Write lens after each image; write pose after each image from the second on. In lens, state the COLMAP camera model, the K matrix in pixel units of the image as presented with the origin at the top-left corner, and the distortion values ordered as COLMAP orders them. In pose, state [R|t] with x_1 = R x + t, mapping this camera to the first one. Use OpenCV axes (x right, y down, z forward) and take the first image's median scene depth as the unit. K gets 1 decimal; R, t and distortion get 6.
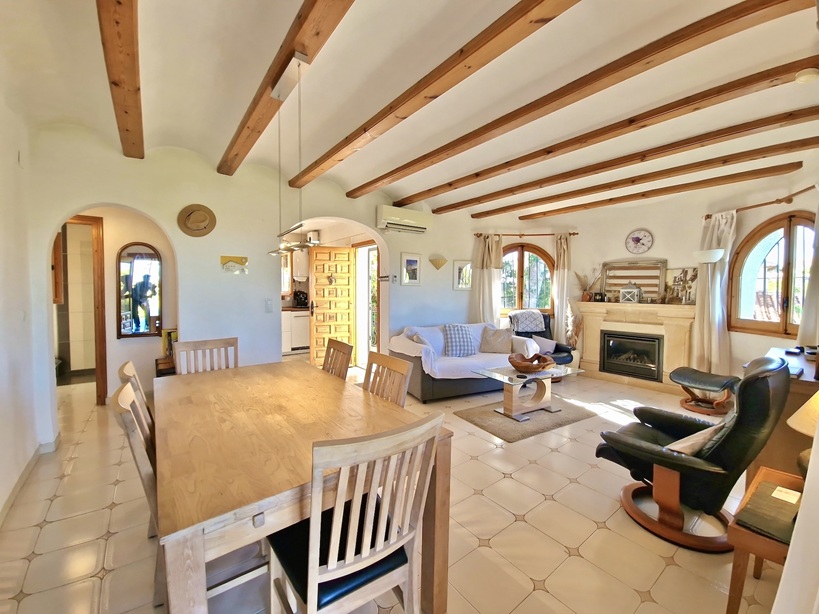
lens RADIAL K [[335.0, 0, 410.2], [0, 335.0, 308.7], [0, 0, 1]] dist [0.003876, -0.002720]
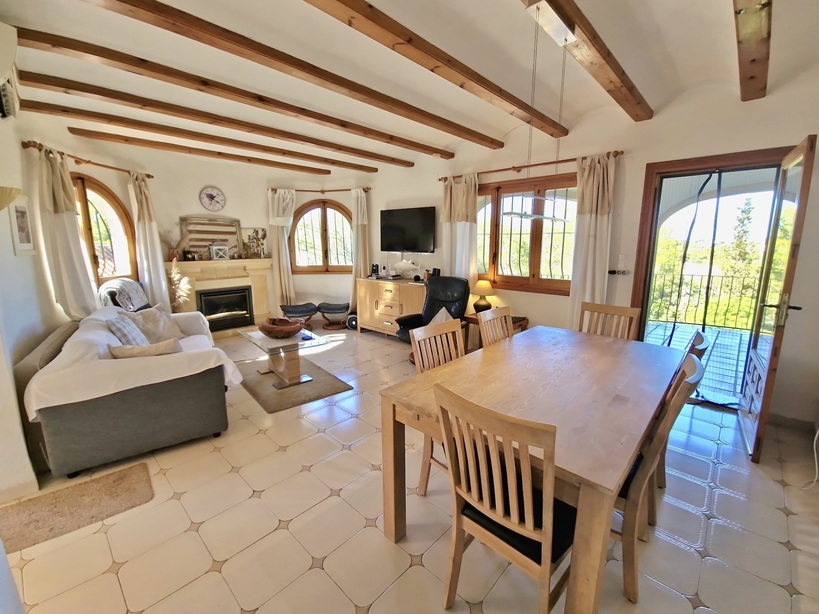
lens RADIAL K [[335.0, 0, 412.2], [0, 335.0, 300.6], [0, 0, 1]] dist [0.003876, -0.002720]
pose [[-0.131077, -0.167809, 0.977066, -0.479161], [0.063543, 0.982121, 0.177202, -0.041279], [-0.989334, 0.085313, -0.118070, 0.585906]]
